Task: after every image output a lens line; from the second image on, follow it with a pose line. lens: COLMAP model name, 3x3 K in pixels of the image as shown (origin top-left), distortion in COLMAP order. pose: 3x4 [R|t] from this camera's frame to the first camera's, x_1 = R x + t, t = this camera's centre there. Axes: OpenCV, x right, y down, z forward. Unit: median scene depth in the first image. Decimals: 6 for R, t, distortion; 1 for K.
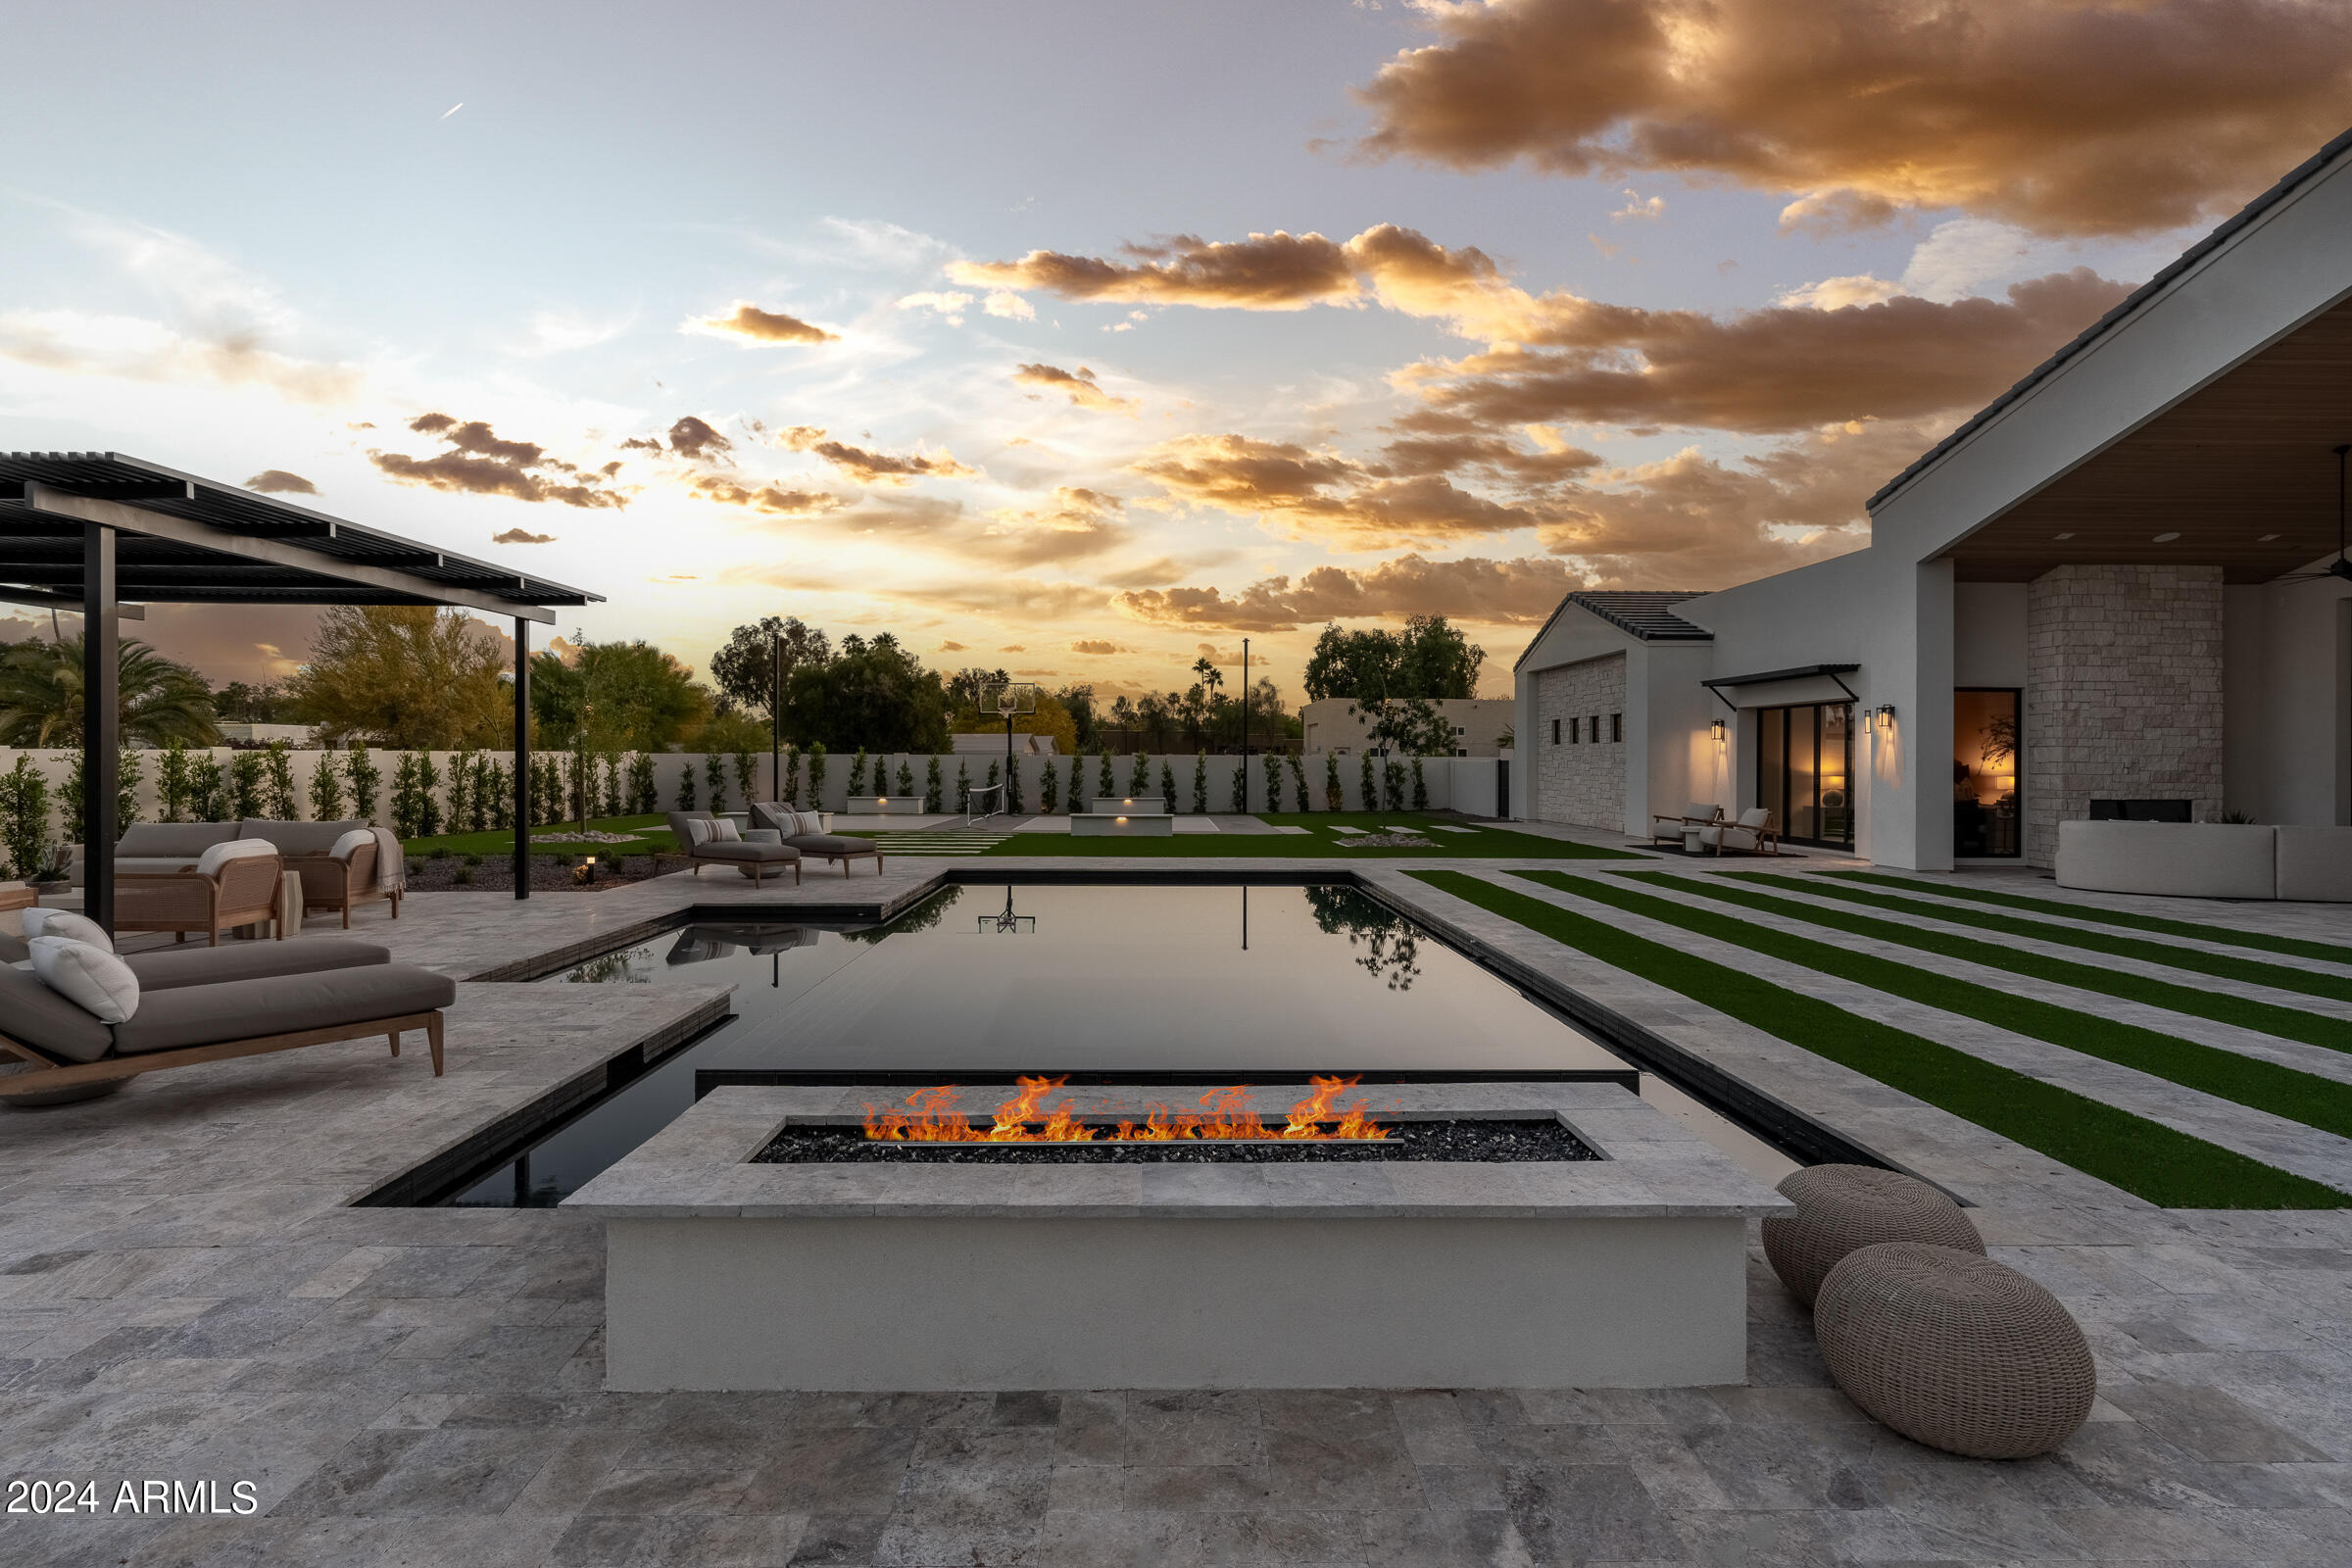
lens RADIAL K [[1199.3, 0, 1178.9], [0, 1199.3, 776.2], [0, 0, 1]] dist [-0.000042, 0.000146]
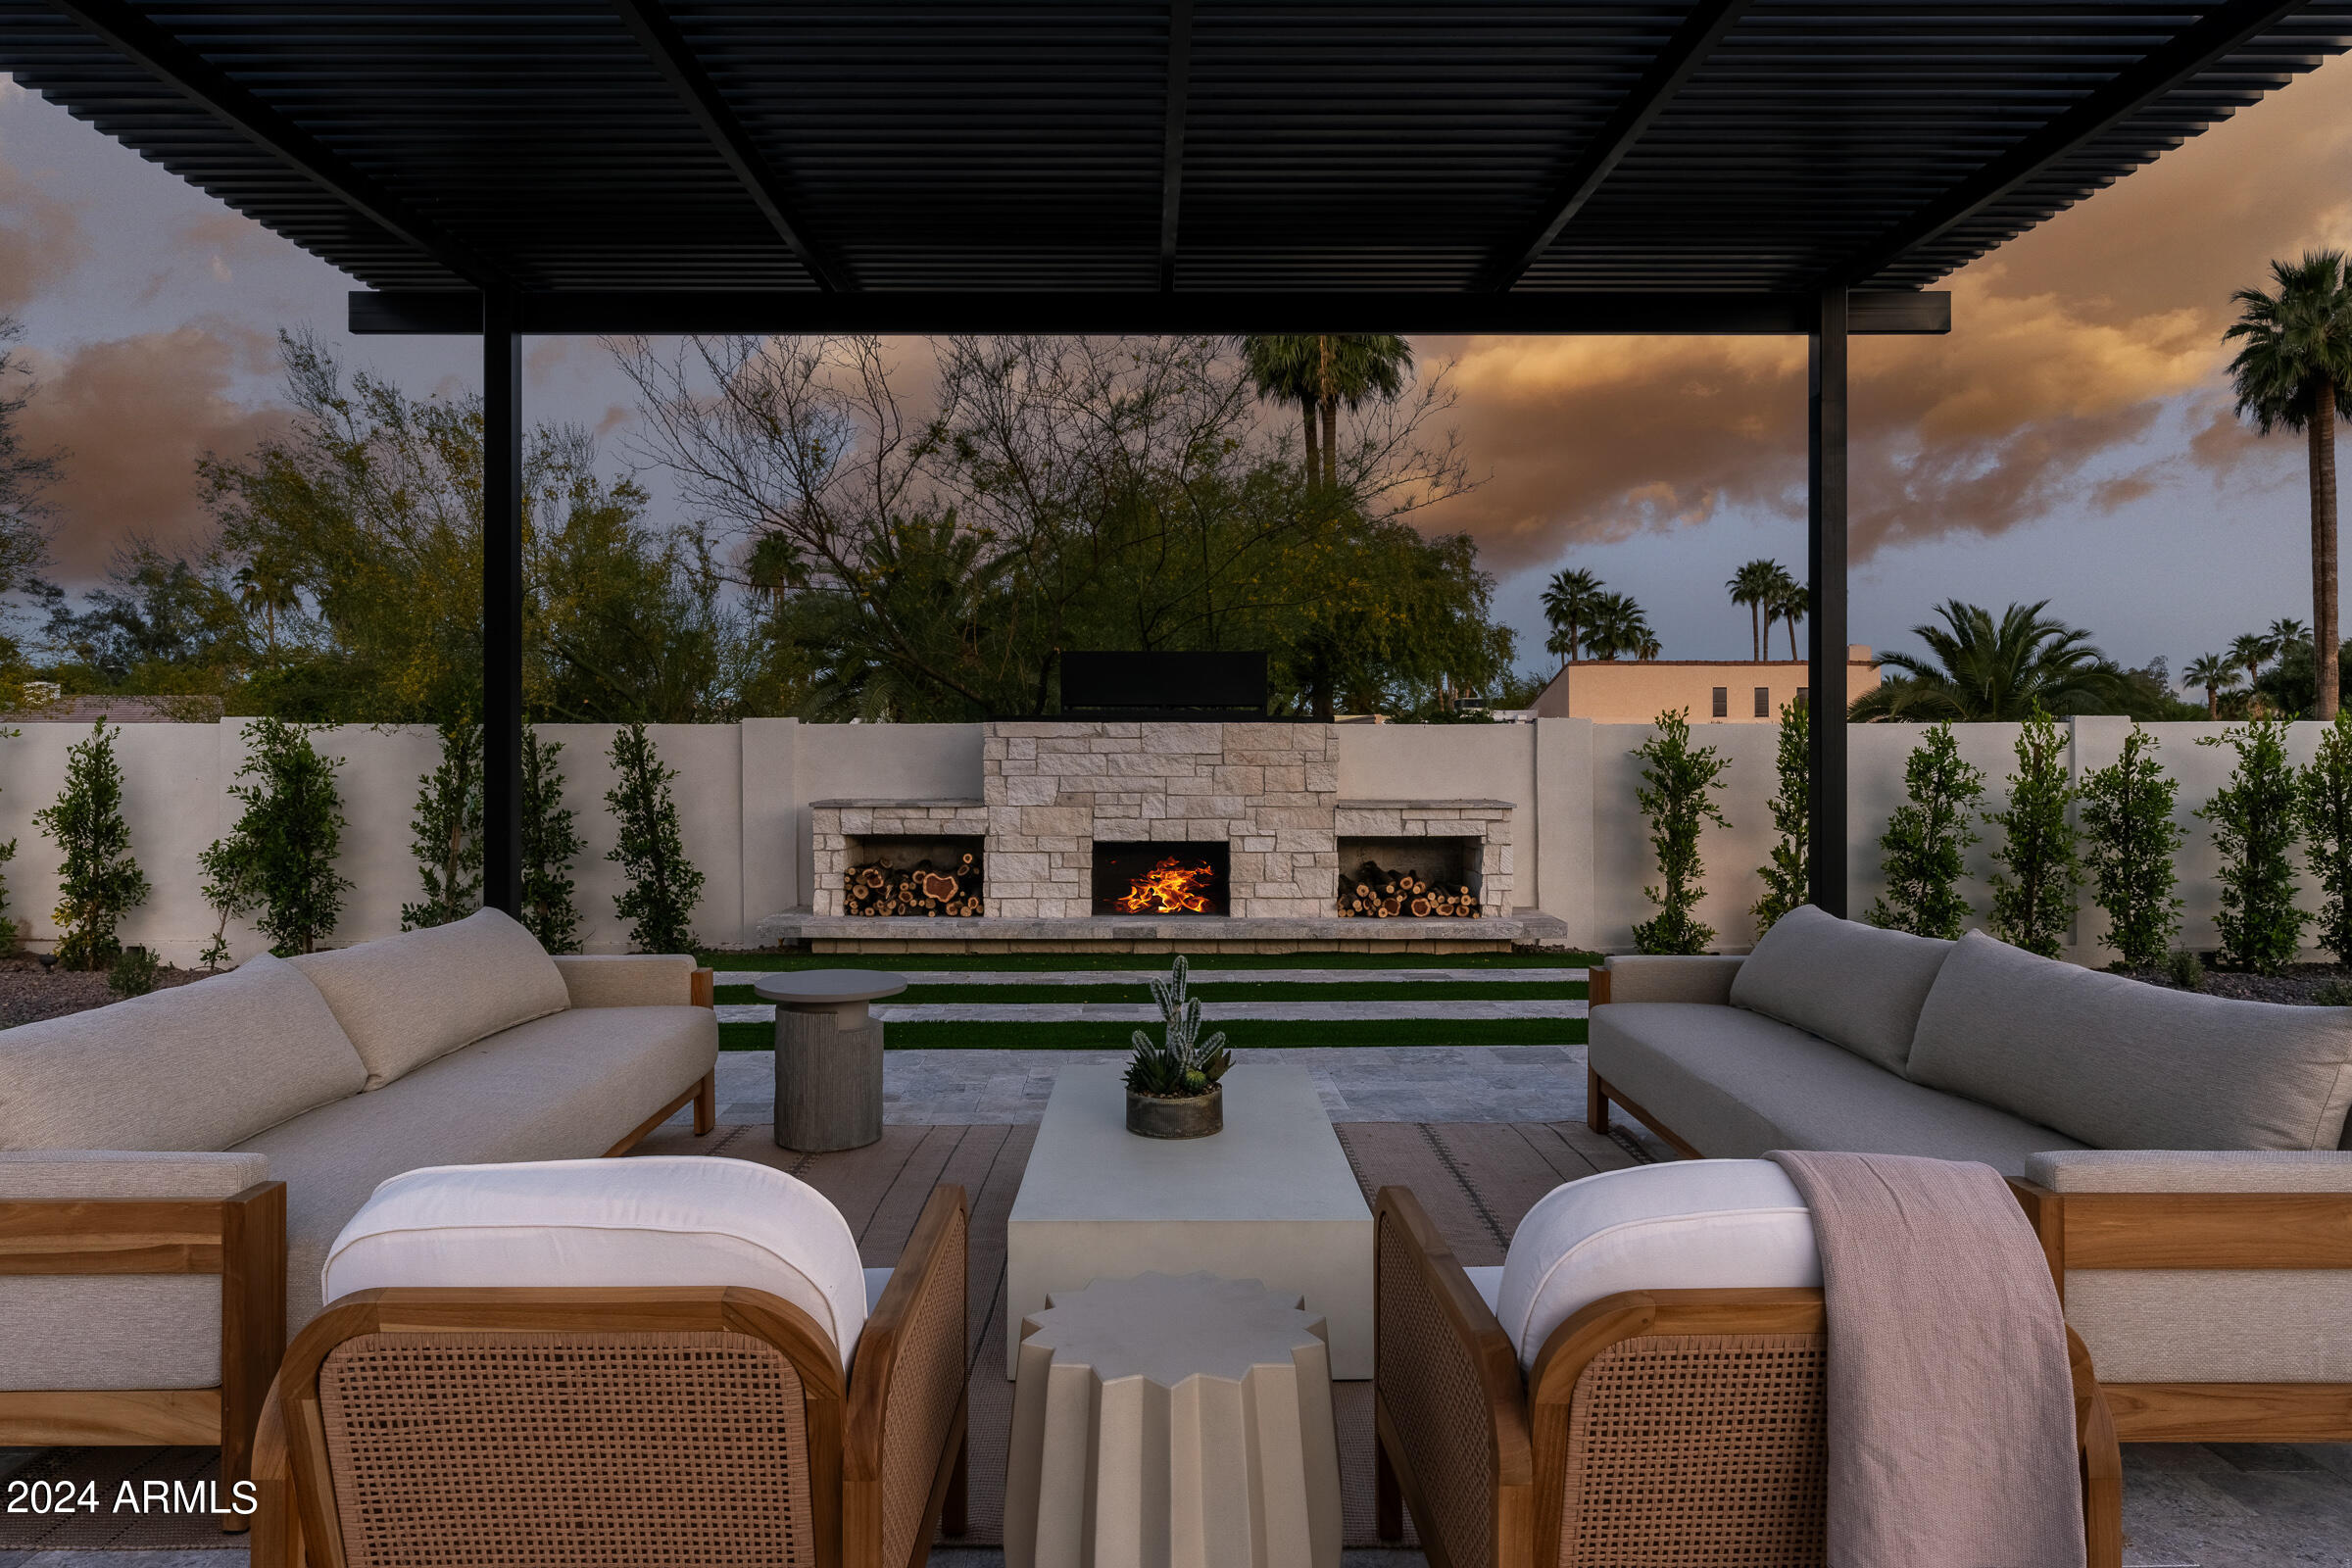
lens RADIAL K [[1460.5, 0, 1164.1], [0, 1460.5, 766.2], [0, 0, 1]] dist [0.000412, 0.002436]
pose [[-0.018211, 0.003383, -0.999828, -0.234179], [-0.012524, 0.999915, 0.003611, -0.000392], [0.999756, 0.012587, -0.018167, 0.426547]]
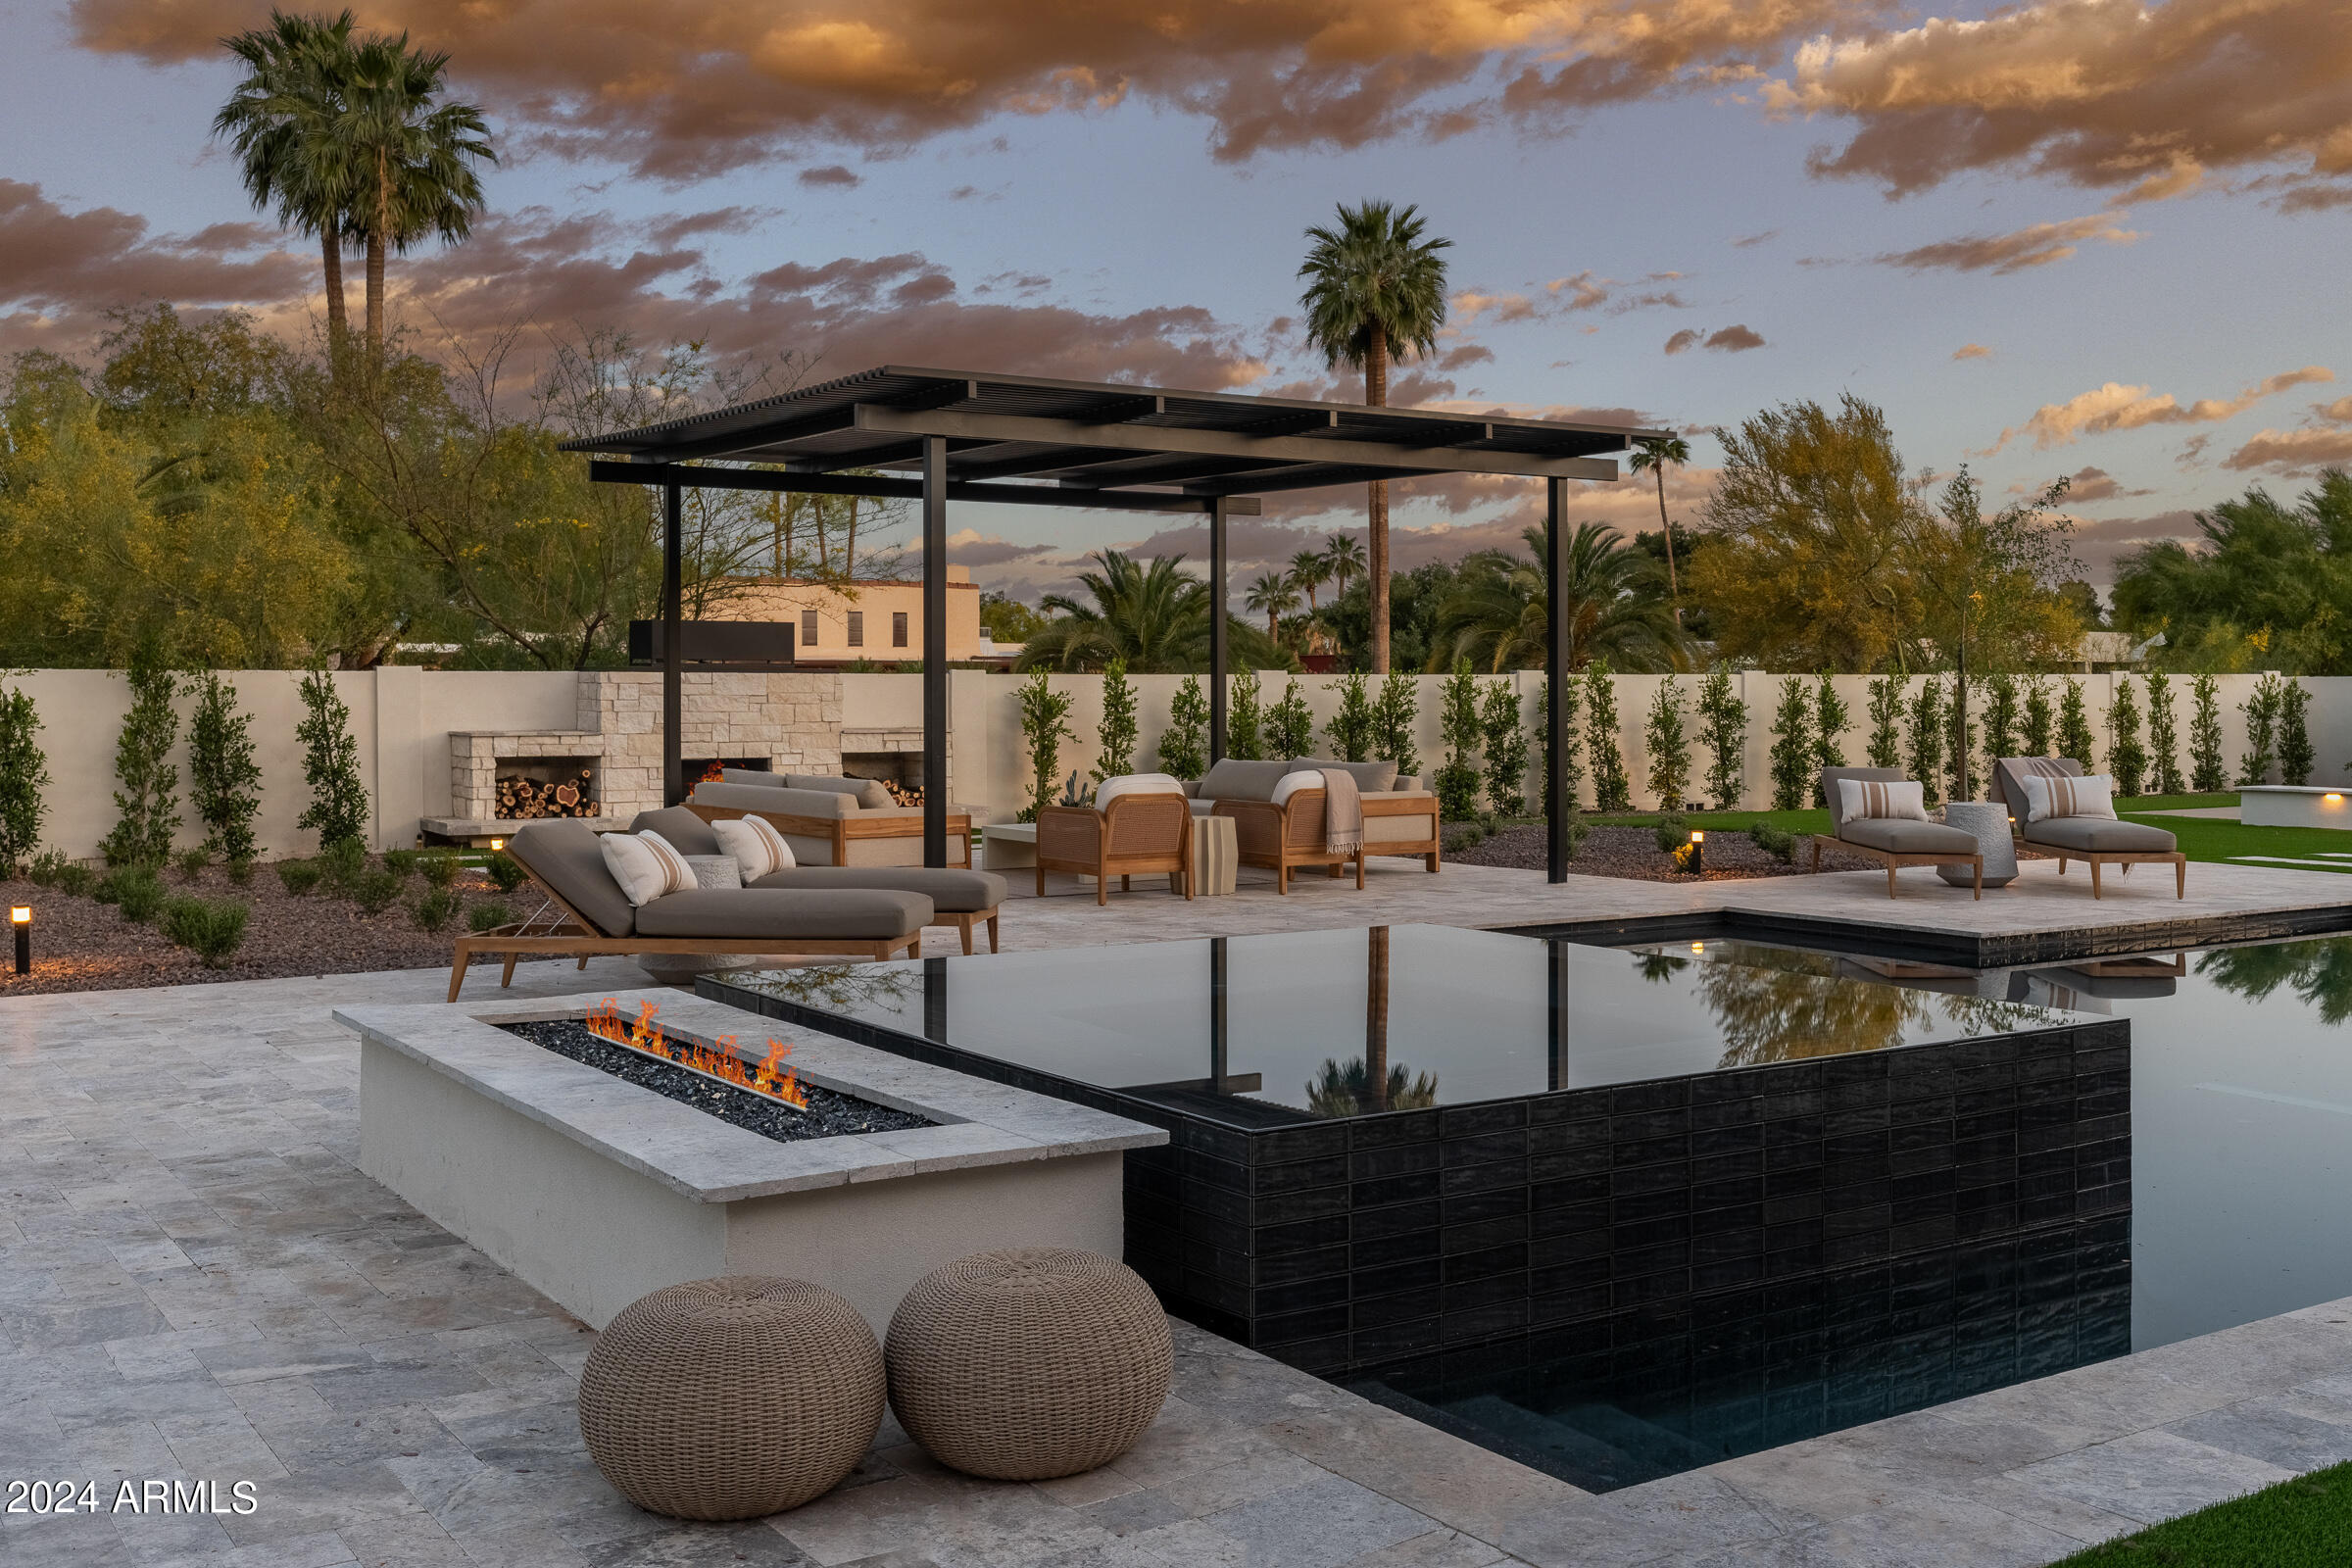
lens RADIAL K [[2310.2, 0, 1176.0], [0, 2310.2, 784.0], [0, 0, 1]] dist [-0.013576, -0.003471]
pose [[0.536969, 0.030840, -0.843038, 0.249038], [-0.009500, 0.999489, 0.030513, 0.003438], [0.843548, -0.008376, 0.536988, 0.051415]]
